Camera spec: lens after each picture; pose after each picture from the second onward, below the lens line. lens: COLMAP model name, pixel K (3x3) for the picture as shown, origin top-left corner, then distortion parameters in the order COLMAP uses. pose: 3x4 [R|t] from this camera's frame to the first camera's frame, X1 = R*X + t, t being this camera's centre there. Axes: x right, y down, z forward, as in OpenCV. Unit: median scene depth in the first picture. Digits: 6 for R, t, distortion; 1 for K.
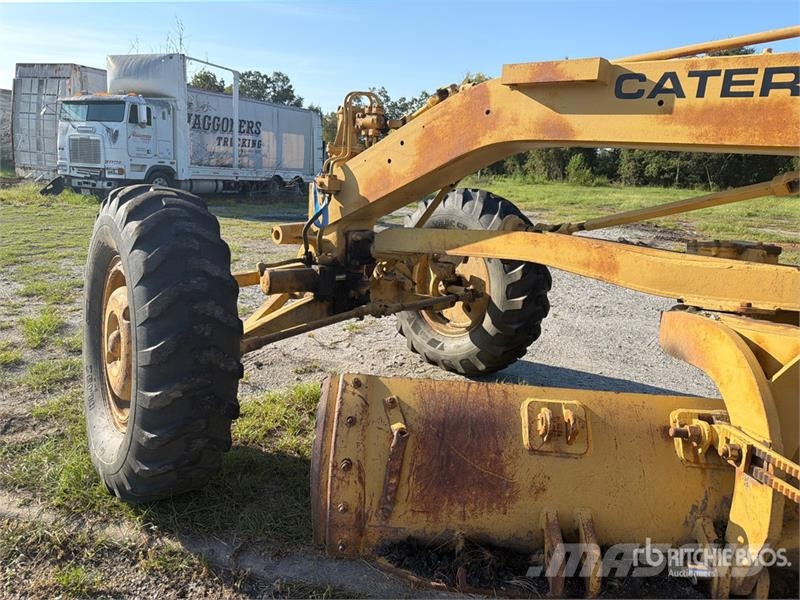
lens RADIAL K [[571.0, 0, 389.8], [0, 571.0, 294.7], [0, 0, 1]] dist [0.042346, -0.042346]
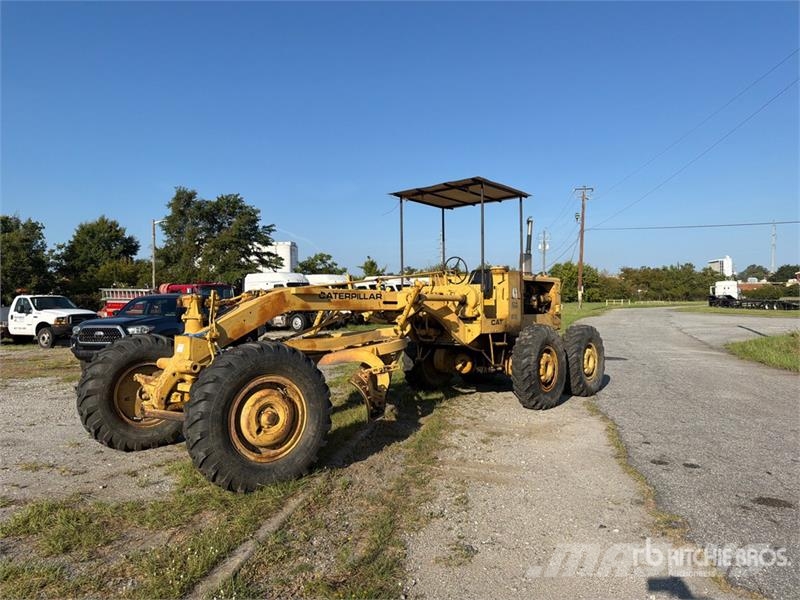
lens RADIAL K [[558.7, 0, 400.0], [0, 558.7, 300.0], [0, 0, 1]] dist [0.115561, -0.180055]
pose [[-0.094750, -0.047783, 0.994354, -0.366265], [0.226492, 0.971617, 0.068272, -0.054390], [-0.969393, 0.231682, -0.081239, 0.099214]]
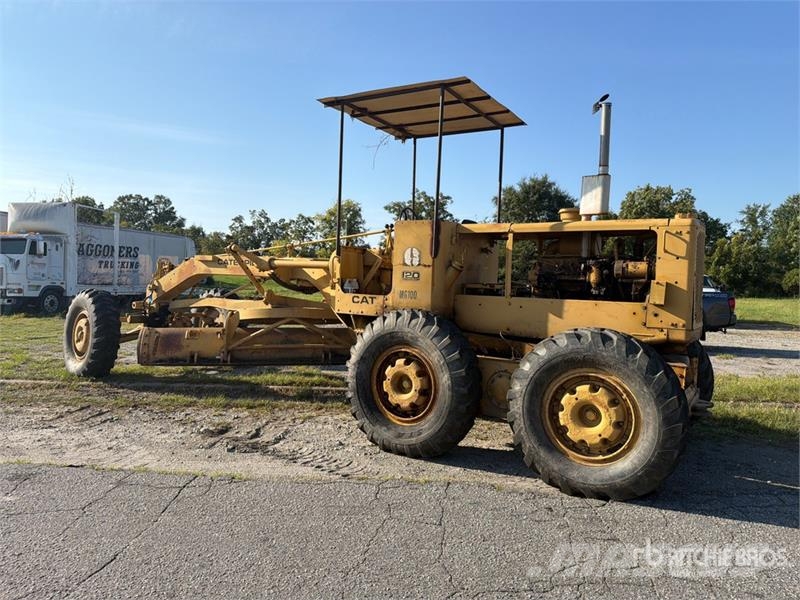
lens RADIAL K [[559.9, 0, 398.5], [0, 559.9, 295.5], [0, 0, 1]] dist [0.087451, -0.128968]
pose [[0.977752, -0.035516, 0.206734, 0.098667], [0.073863, 0.980733, -0.180849, 0.088357], [-0.196328, 0.192096, 0.961538, -0.385212]]
